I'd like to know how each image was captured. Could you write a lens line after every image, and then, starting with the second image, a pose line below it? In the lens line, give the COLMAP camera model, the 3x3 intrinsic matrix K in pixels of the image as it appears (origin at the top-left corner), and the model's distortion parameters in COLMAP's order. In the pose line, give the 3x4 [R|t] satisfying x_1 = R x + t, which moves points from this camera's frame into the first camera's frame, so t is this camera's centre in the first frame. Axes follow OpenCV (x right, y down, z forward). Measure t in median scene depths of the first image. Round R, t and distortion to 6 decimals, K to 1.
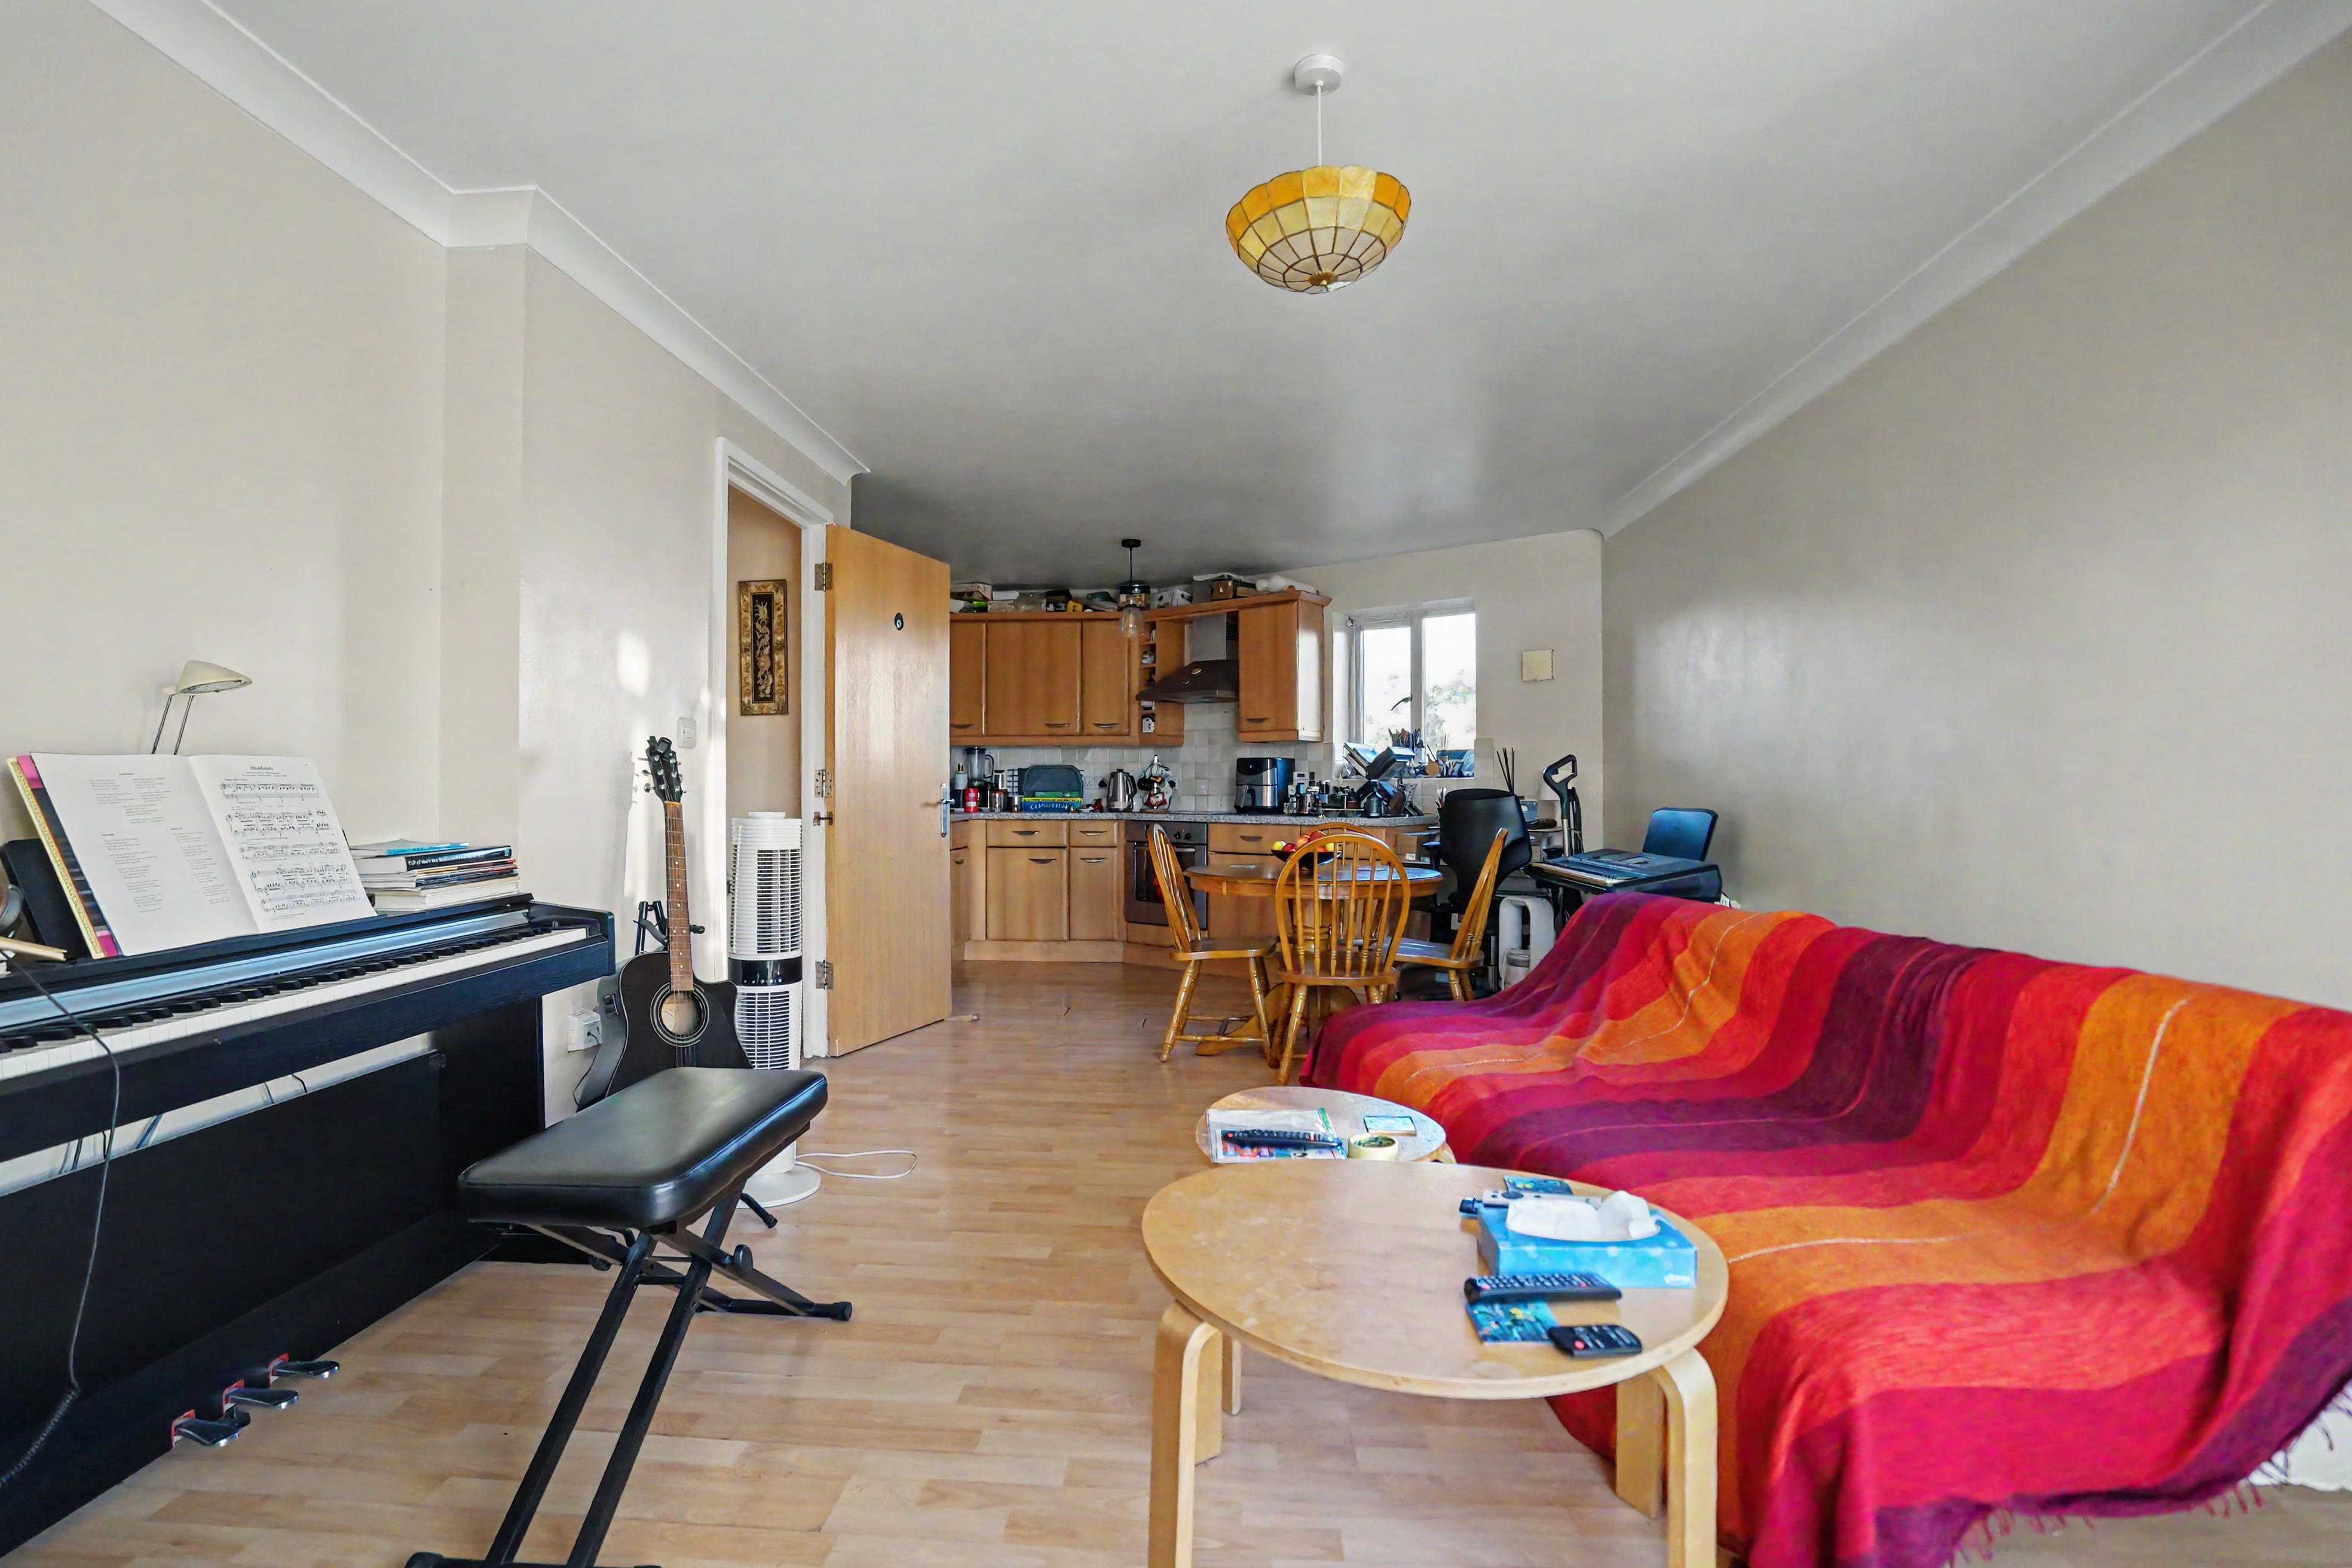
lens RADIAL K [[1061.8, 0, 1160.5], [0, 1061.8, 784.7], [0, 0, 1]] dist [-0.066325, 0.023888]
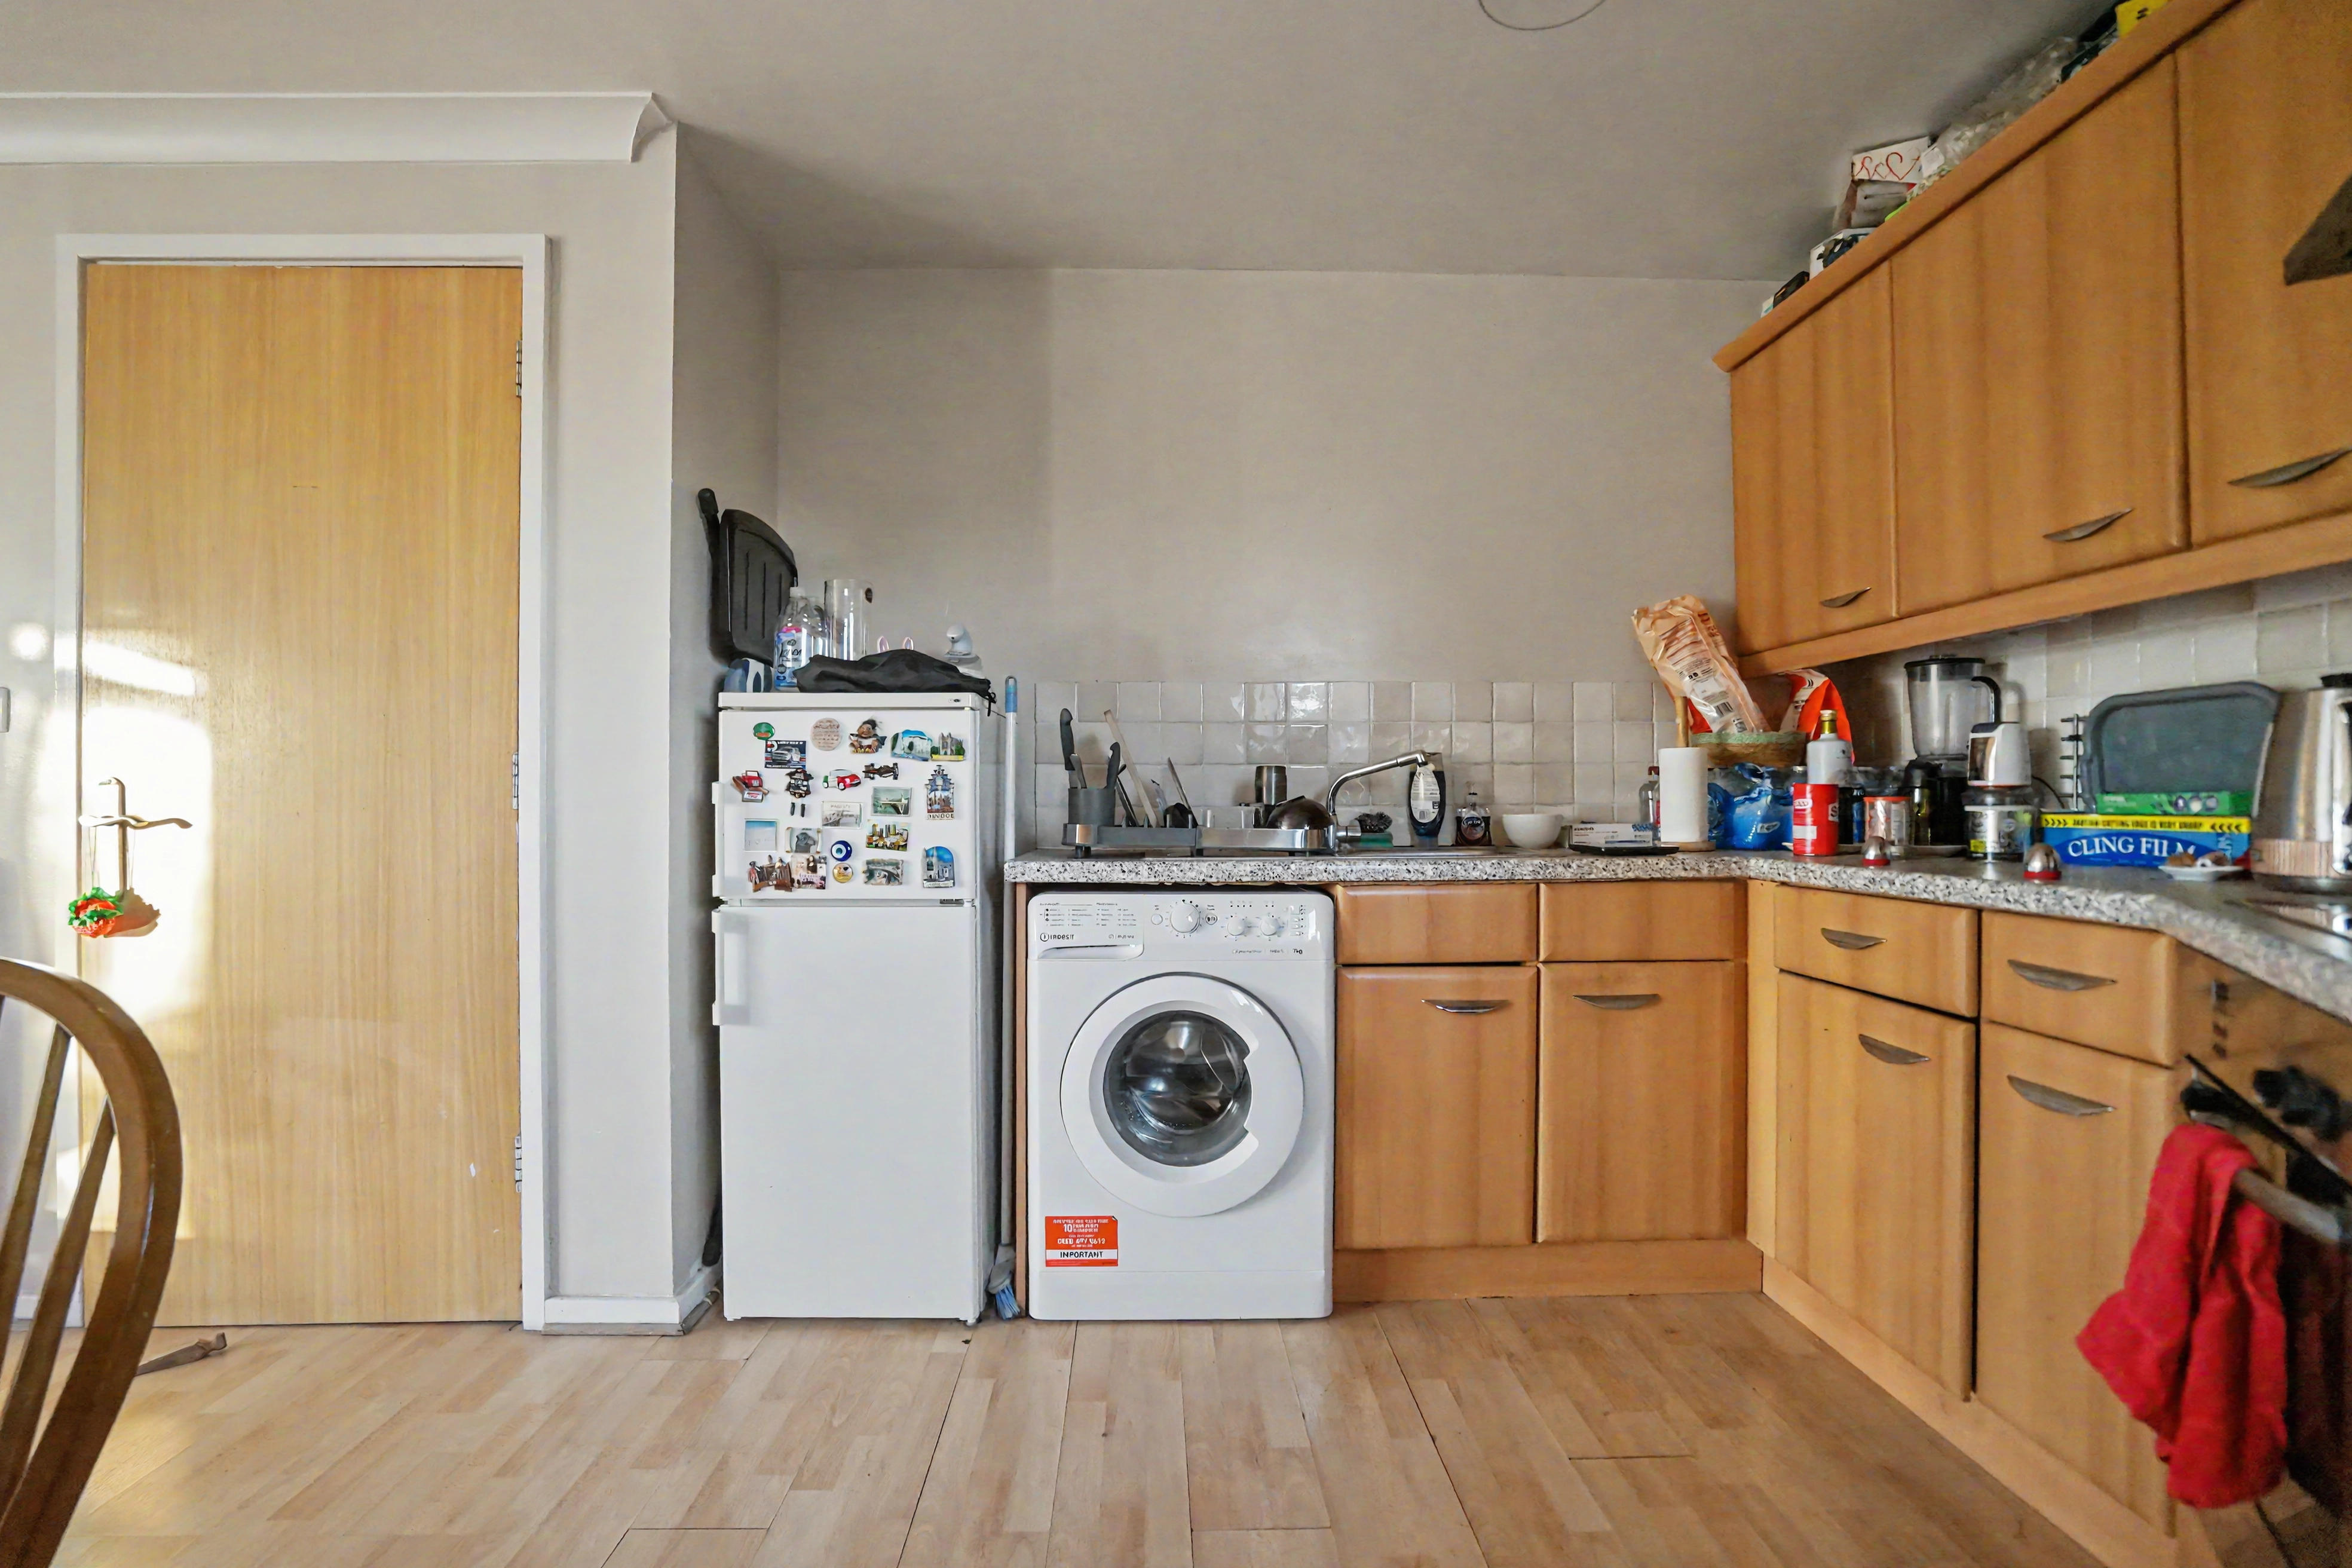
lens RADIAL K [[1061.8, 0, 1160.5], [0, 1061.8, 784.7], [0, 0, 1]] dist [-0.066325, 0.023888]
pose [[0.103659, -0.011768, -0.994543, 0.122943], [0.009215, 0.999898, -0.010871, 0.005560], [0.994570, -0.008038, 0.103756, 0.768586]]
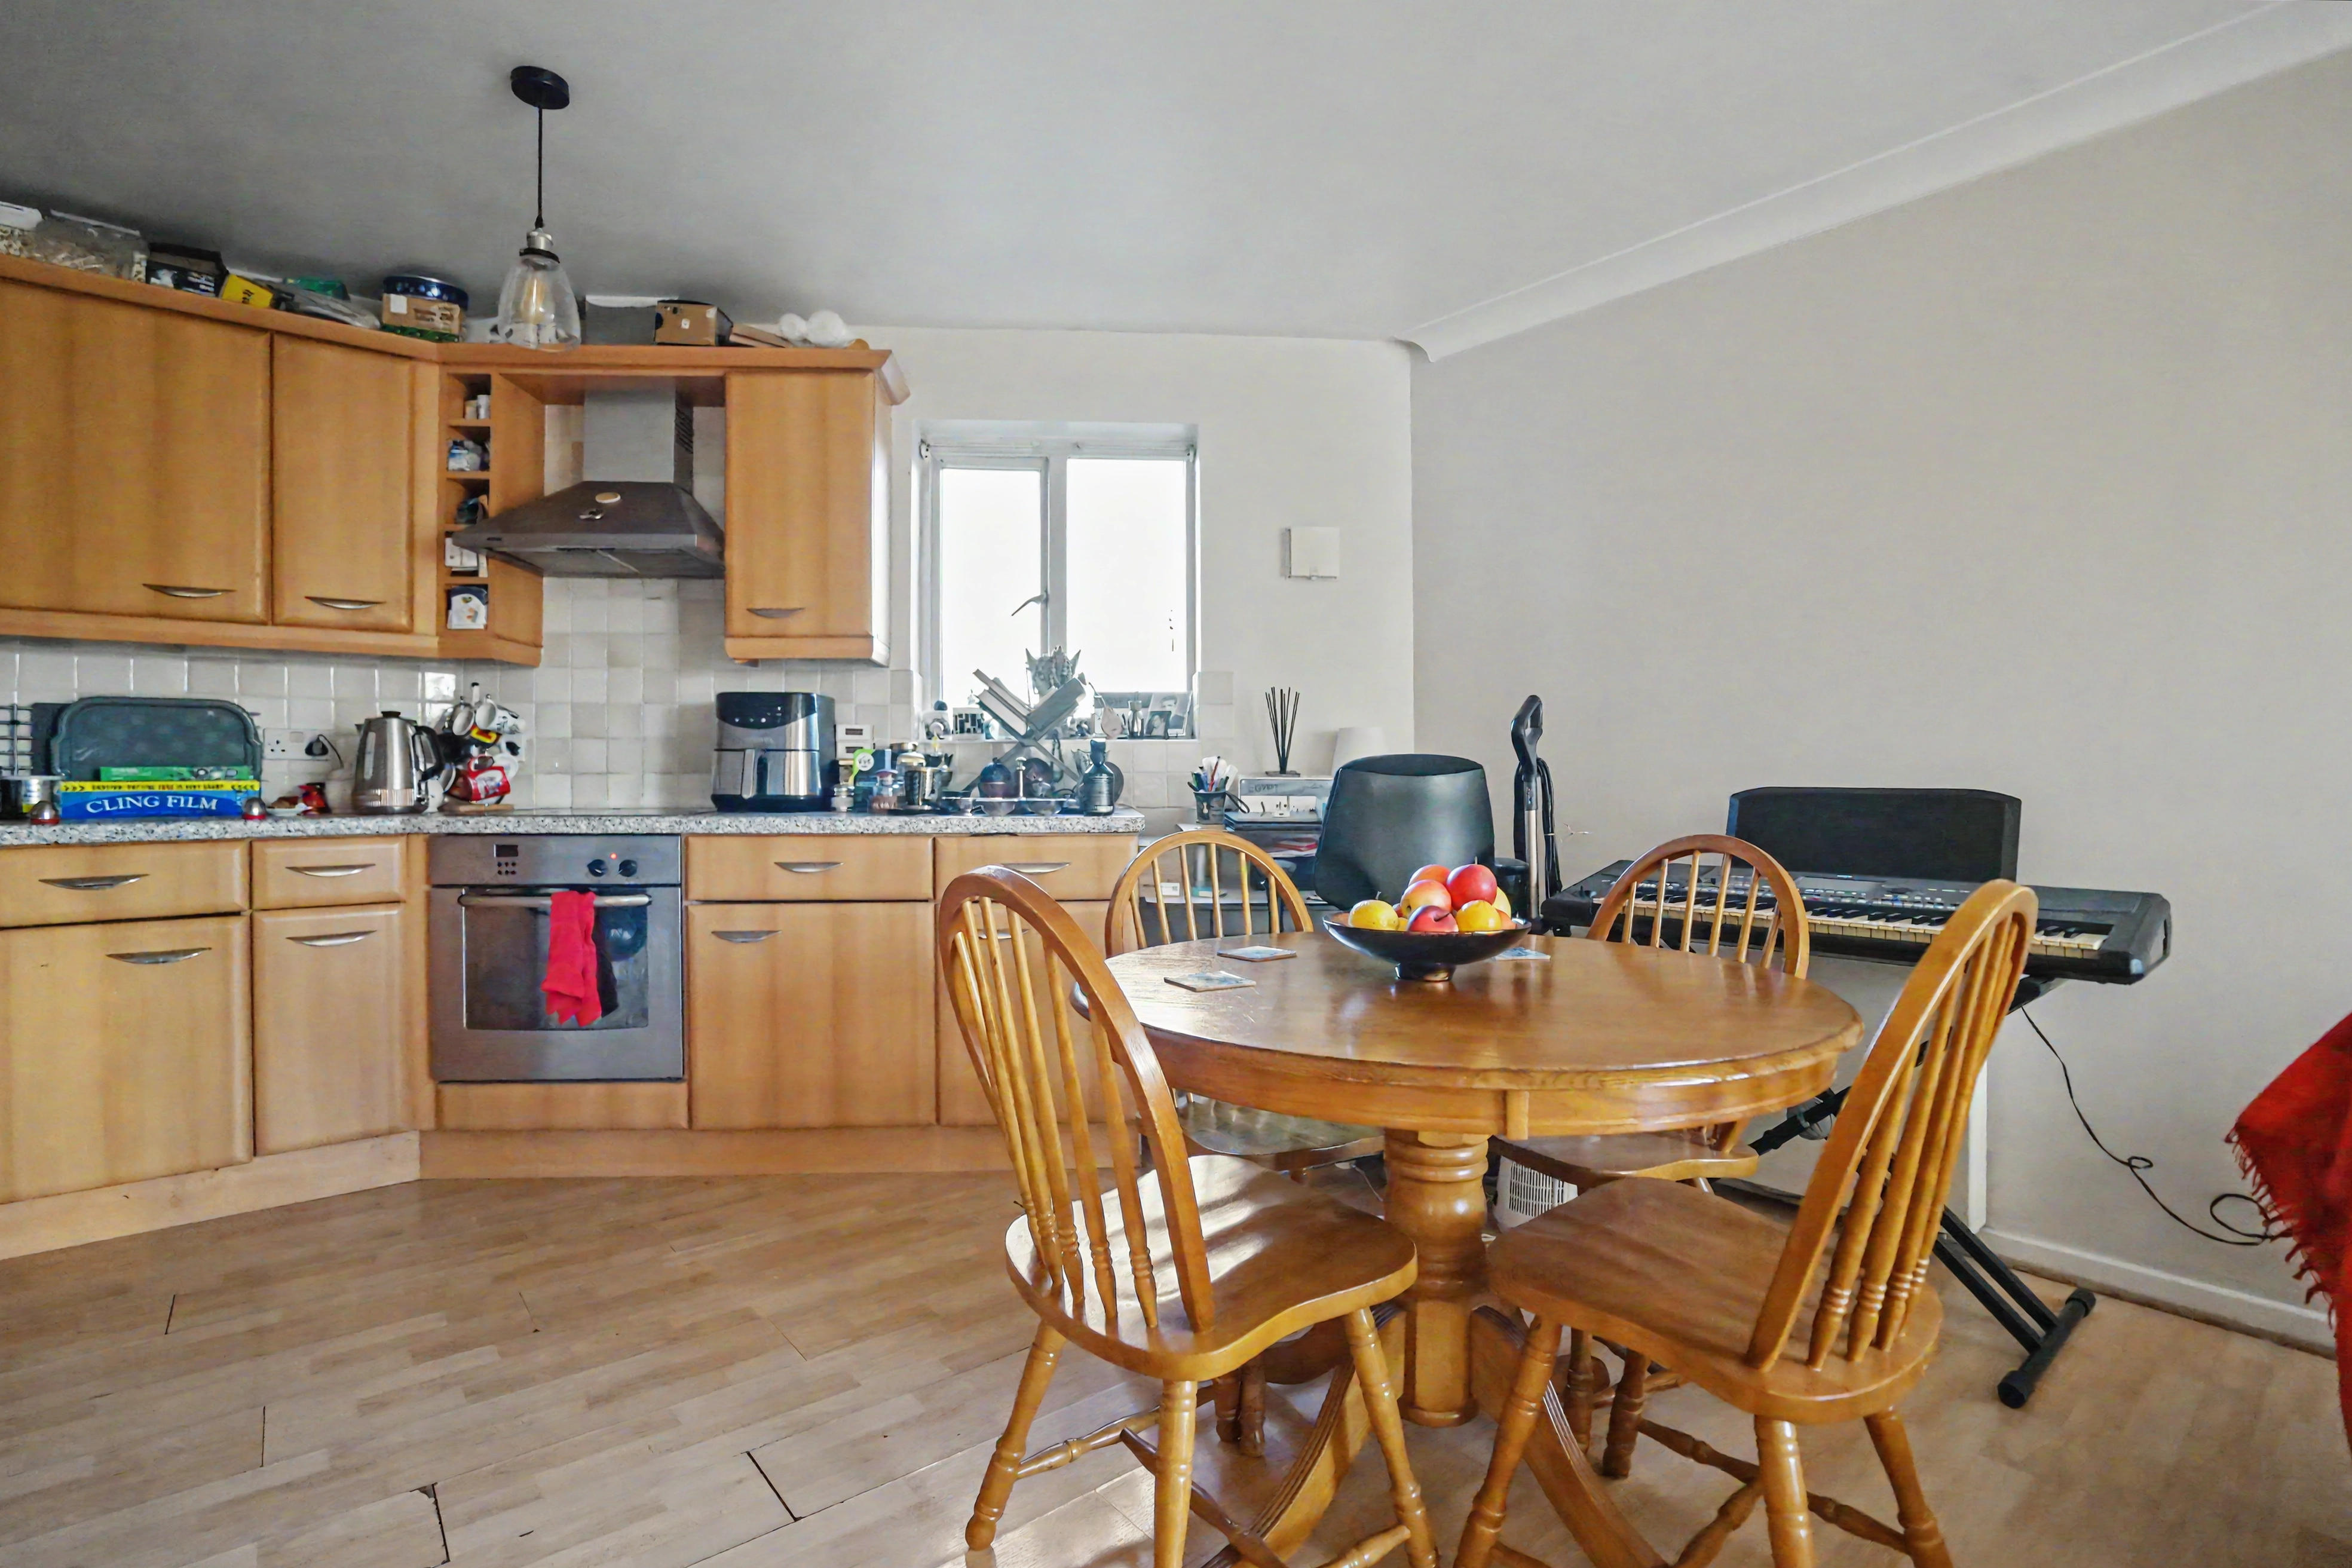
lens RADIAL K [[1061.8, 0, 1160.5], [0, 1061.8, 784.7], [0, 0, 1]] dist [-0.066325, 0.023888]
pose [[0.725655, -0.011519, 0.687962, -0.097991], [-0.002497, 0.999809, 0.019374, 0.005692], [-0.688054, -0.015776, 0.725488, 0.502205]]
